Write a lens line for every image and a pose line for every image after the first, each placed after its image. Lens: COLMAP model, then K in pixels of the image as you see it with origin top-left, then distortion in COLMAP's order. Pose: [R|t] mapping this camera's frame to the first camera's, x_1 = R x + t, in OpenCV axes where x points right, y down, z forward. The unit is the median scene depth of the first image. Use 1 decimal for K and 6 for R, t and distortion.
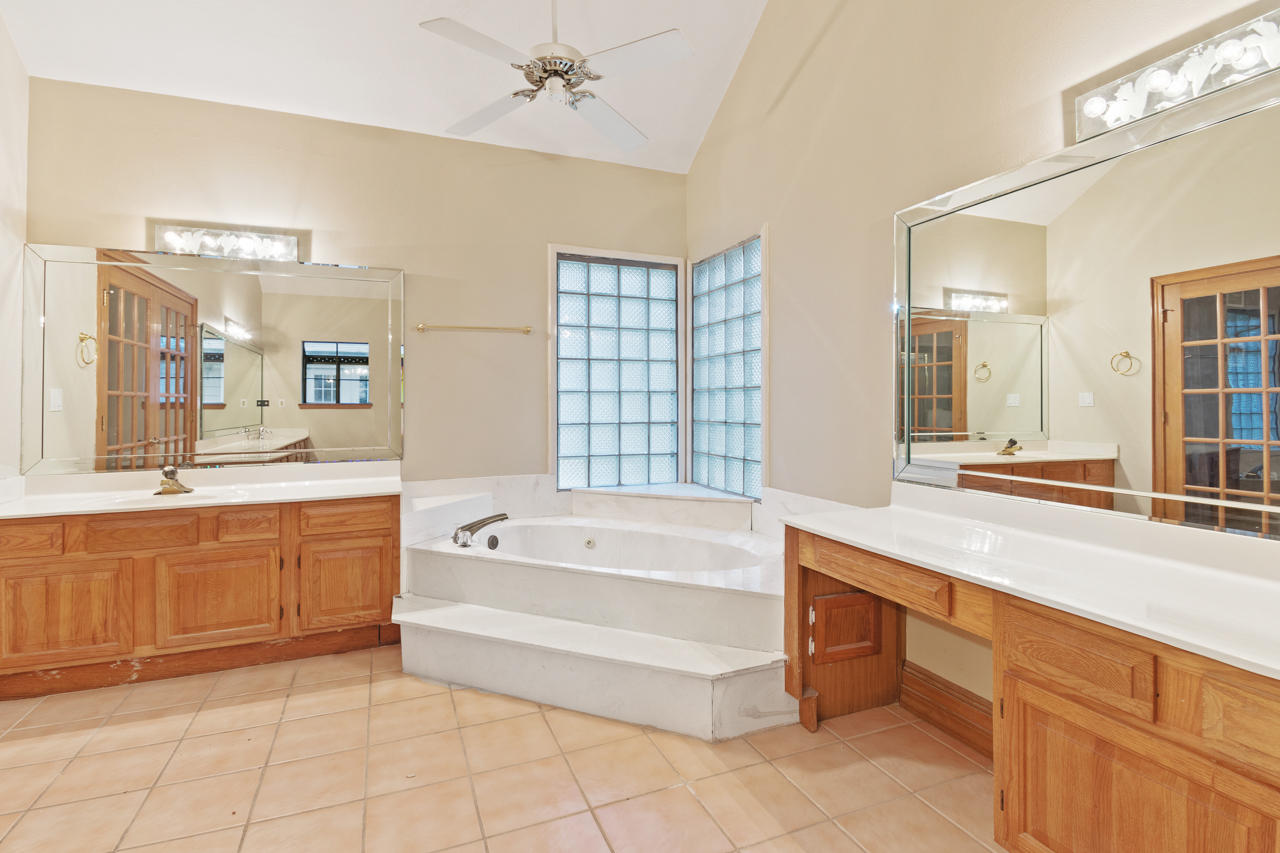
lens RADIAL K [[617.4, 0, 638.3], [0, 617.4, 396.1], [0, 0, 1]] dist [0.001089, 0.000133]
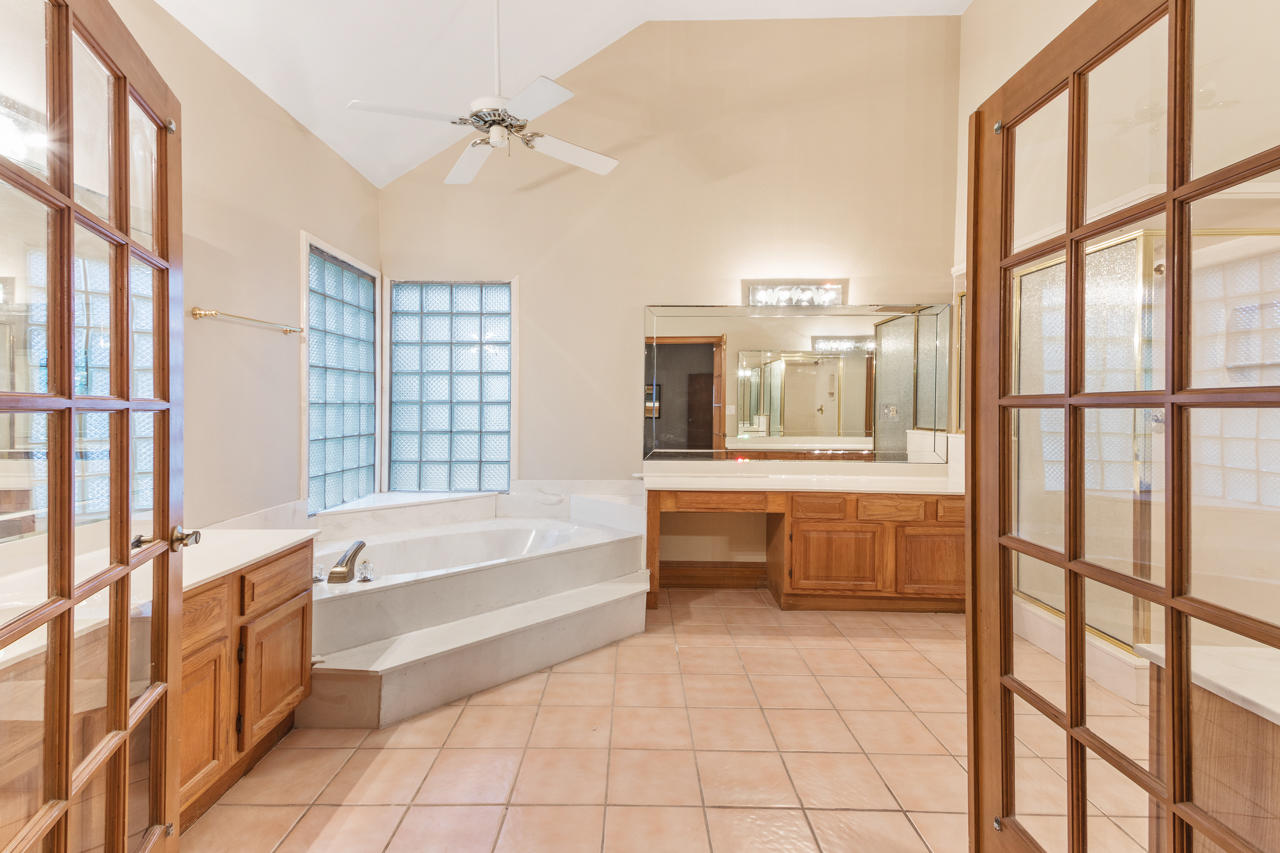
lens RADIAL K [[600.9, 0, 634.5], [0, 600.9, 408.6], [0, 0, 1]] dist [0.002794, 0.000374]
pose [[0.378160, -0.000853, 0.925740, -1.105244], [-0.016018, 0.999844, 0.007464, -0.020198], [-0.925602, -0.017651, 0.378087, 0.377350]]
